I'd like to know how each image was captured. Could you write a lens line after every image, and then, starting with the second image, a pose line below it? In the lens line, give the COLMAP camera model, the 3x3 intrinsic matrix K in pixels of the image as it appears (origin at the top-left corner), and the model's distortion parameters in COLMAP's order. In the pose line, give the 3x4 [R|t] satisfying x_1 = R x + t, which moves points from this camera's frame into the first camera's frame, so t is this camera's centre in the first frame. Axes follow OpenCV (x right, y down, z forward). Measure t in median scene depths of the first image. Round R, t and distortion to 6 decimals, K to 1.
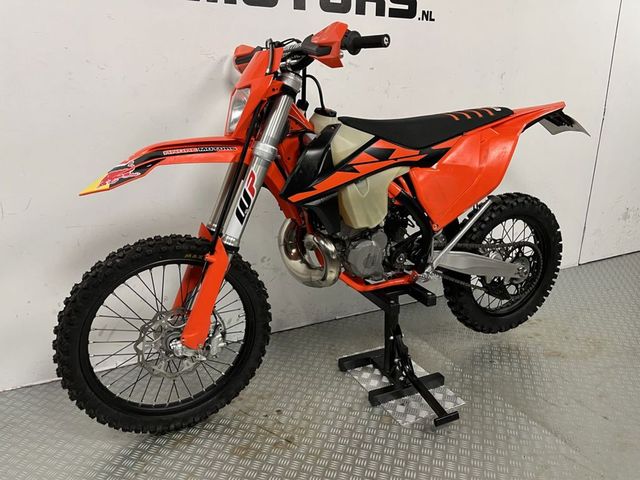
lens RADIAL K [[489.2, 0, 320.0], [0, 489.2, 240.0], [0, 0, 1]] dist [0.054657, -0.074159]
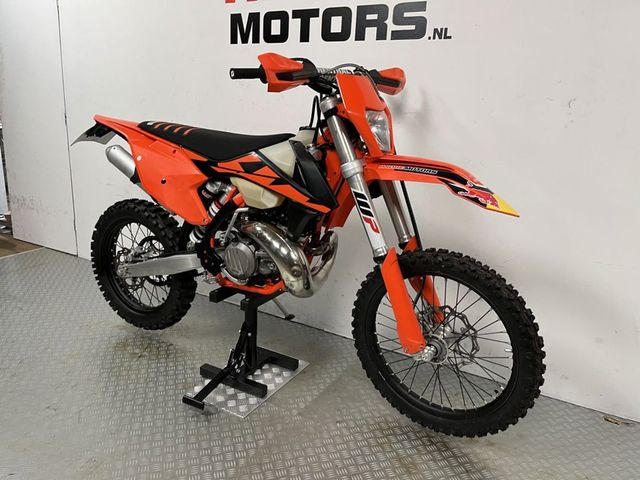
lens RADIAL K [[489.2, 0, 320.0], [0, 489.2, 240.0], [0, 0, 1]] dist [0.054657, -0.074159]
pose [[0.553071, 0.236398, -0.798892, 1.175568], [-0.284079, 0.954944, 0.085908, -0.154083], [0.783206, 0.179435, 0.595308, 0.491832]]
